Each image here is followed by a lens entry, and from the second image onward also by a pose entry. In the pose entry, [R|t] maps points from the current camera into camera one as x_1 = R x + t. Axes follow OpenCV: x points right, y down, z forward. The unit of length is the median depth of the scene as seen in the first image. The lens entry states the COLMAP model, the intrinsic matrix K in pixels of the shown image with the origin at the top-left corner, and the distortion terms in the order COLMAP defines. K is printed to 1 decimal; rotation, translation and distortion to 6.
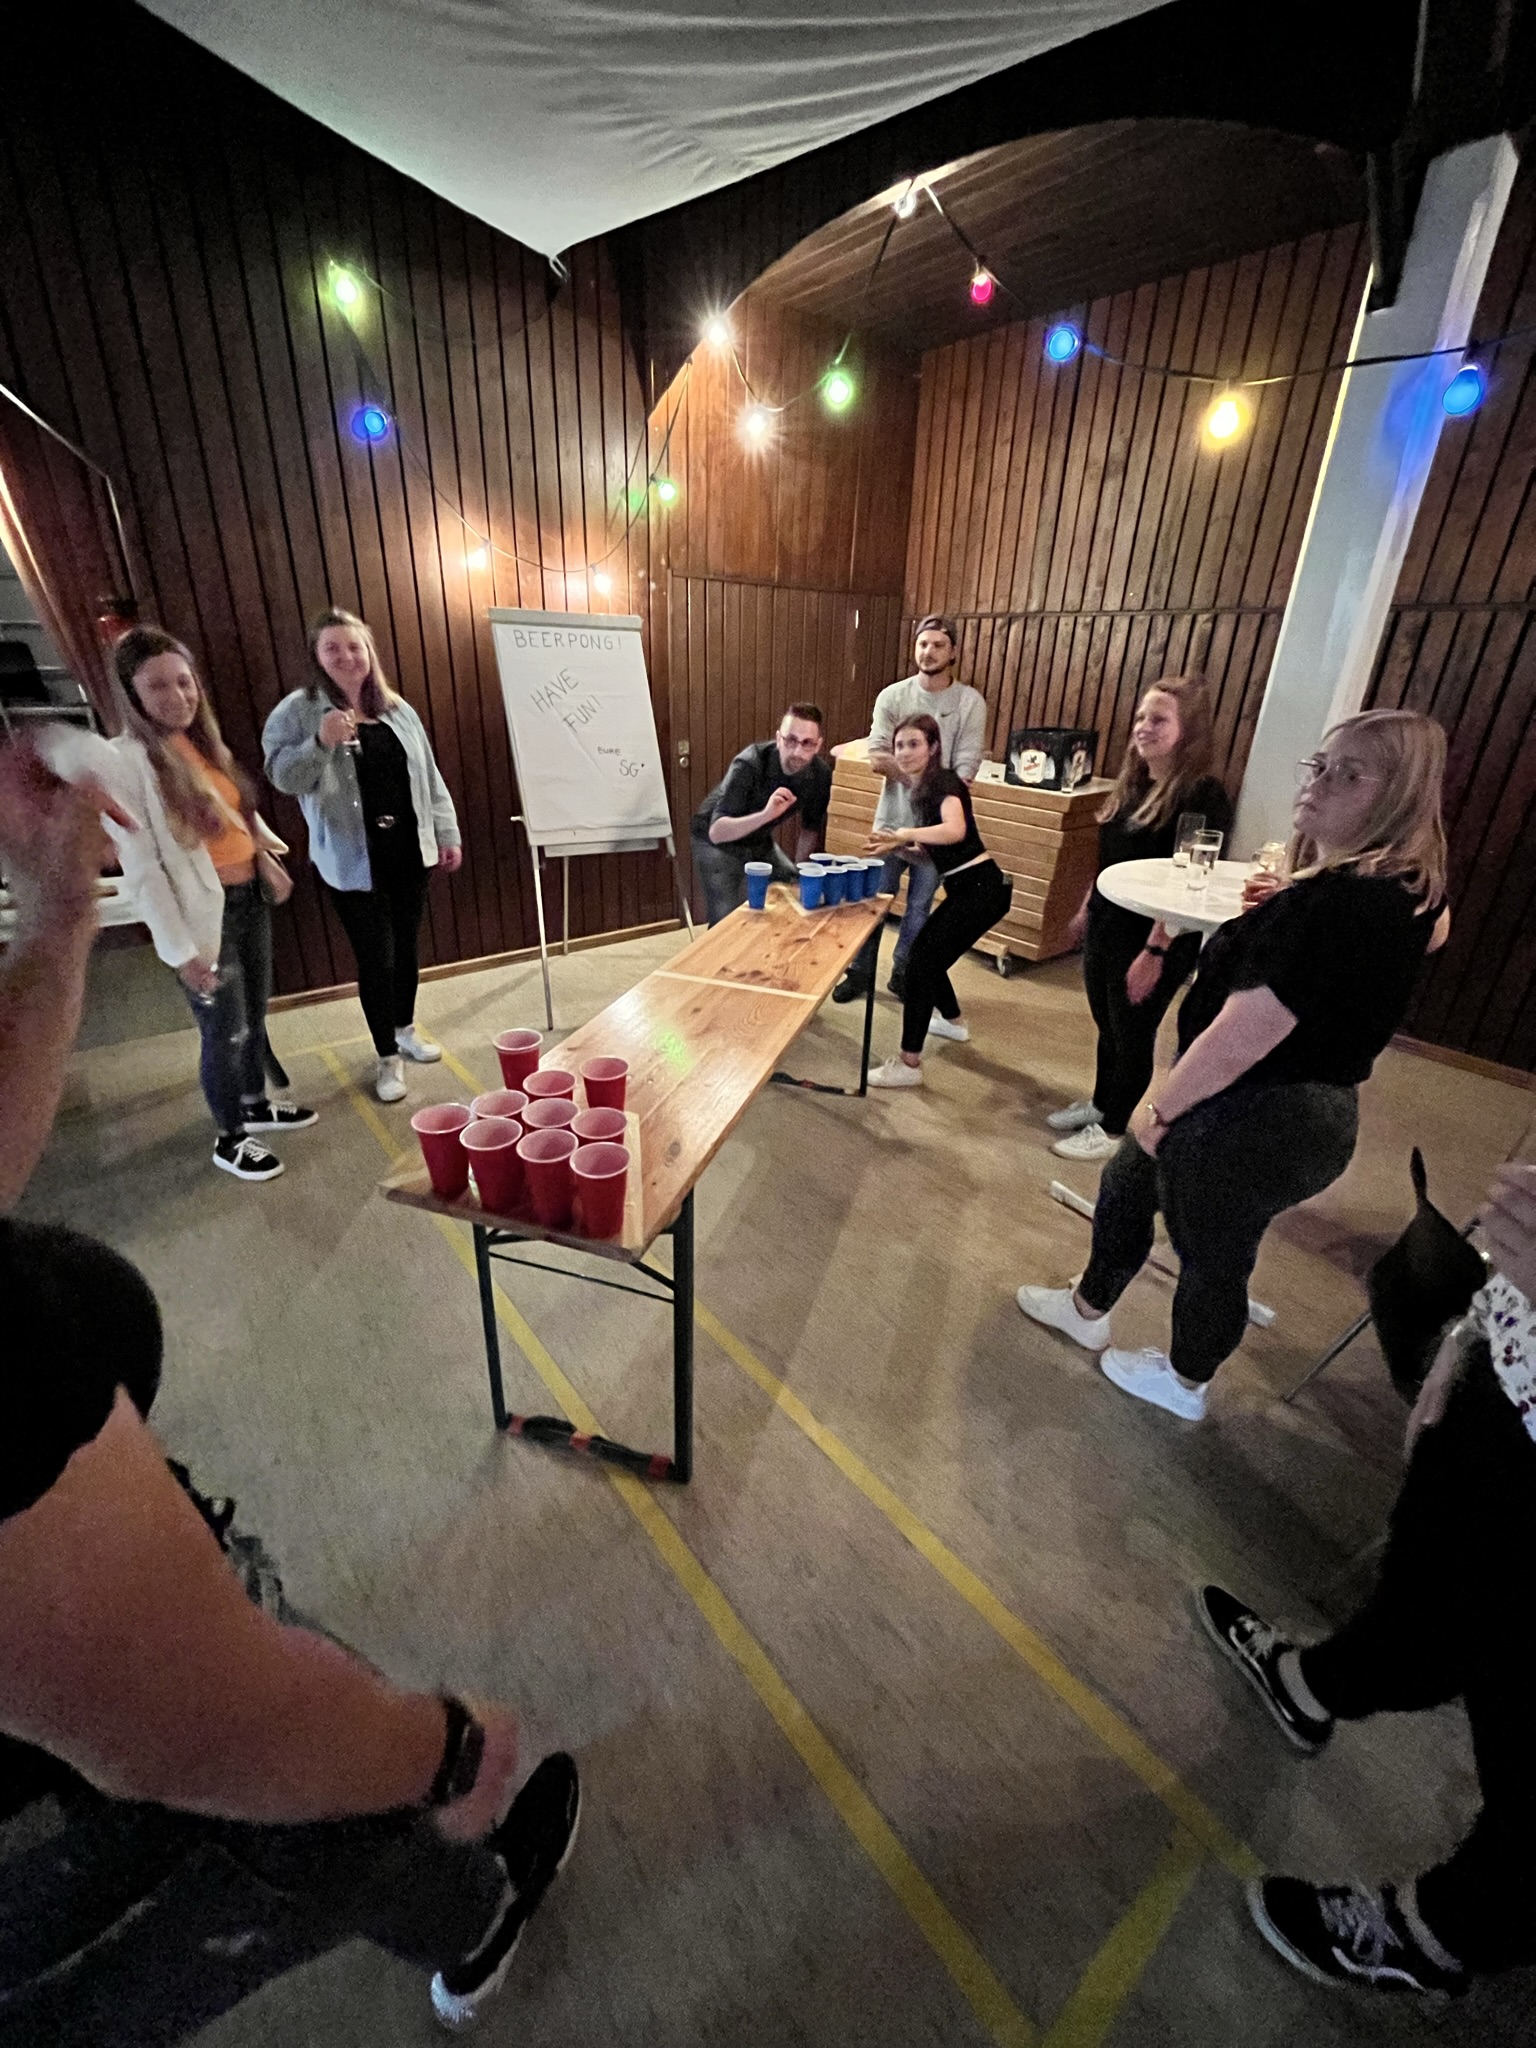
lens RADIAL K [[837.9, 0, 758.6], [0, 837.9, 1021.0], [0, 0, 1]] dist [-0.001512, 0.000180]
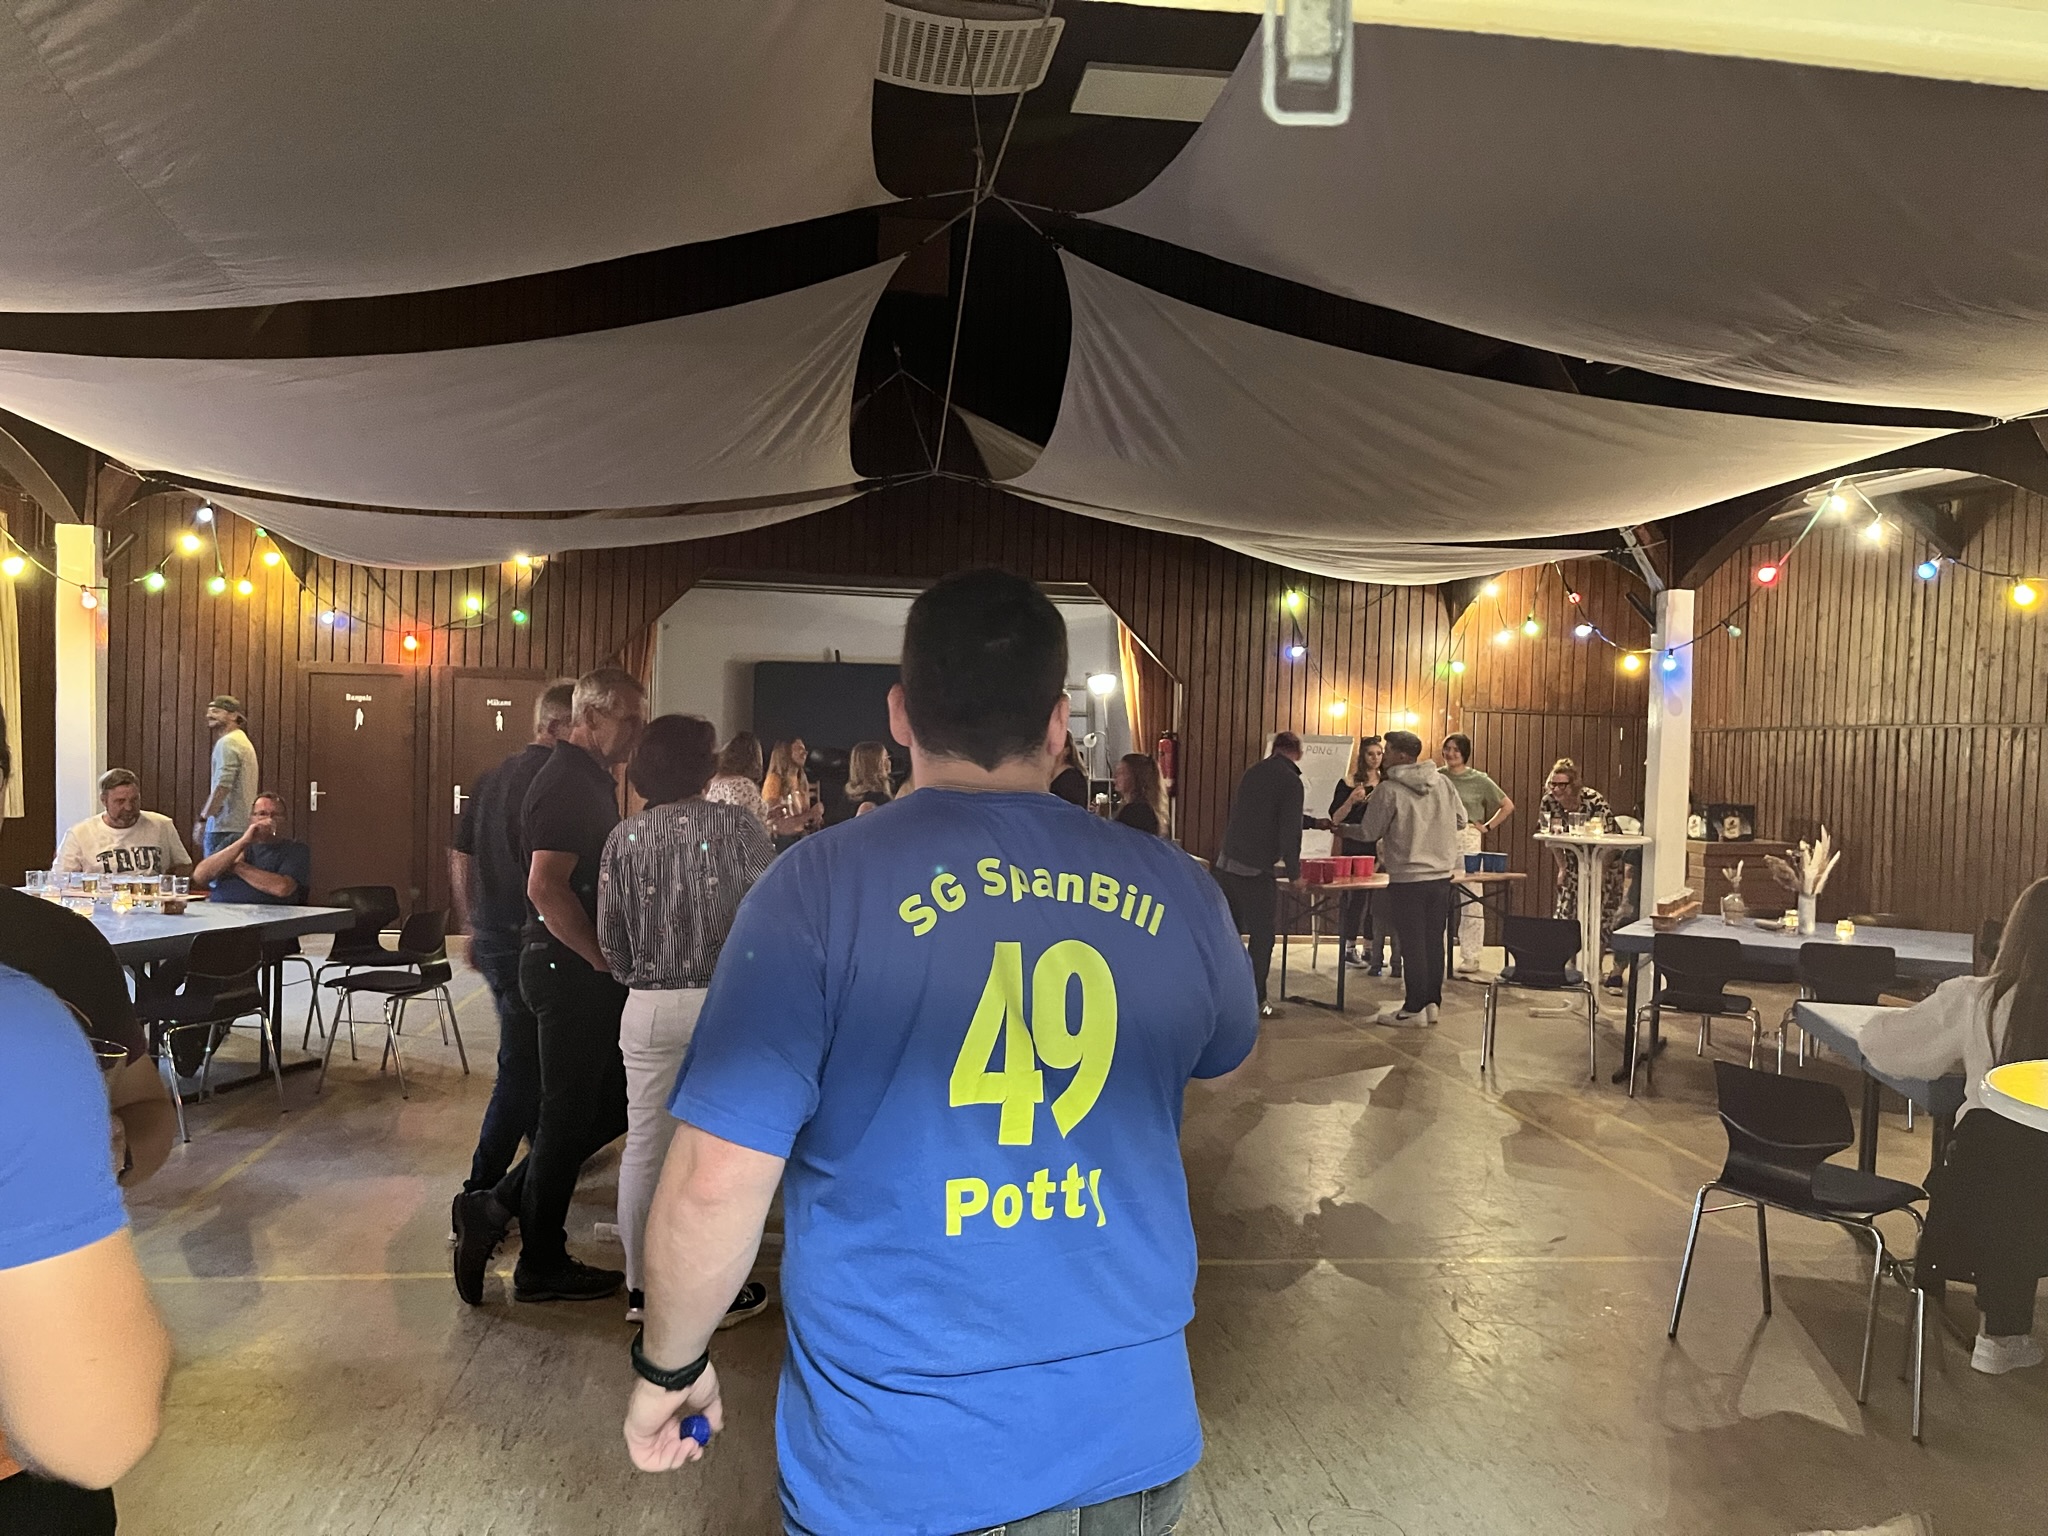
lens RADIAL K [[1610.7, 0, 1017.9], [0, 1610.7, 779.5], [0, 0, 1]] dist [0.076887, -0.110247]
pose [[0.853755, 0.005336, -0.520647, 0.779120], [-0.216026, 0.913451, -0.344877, 0.827887], [0.473745, 0.406913, 0.781017, -1.746551]]
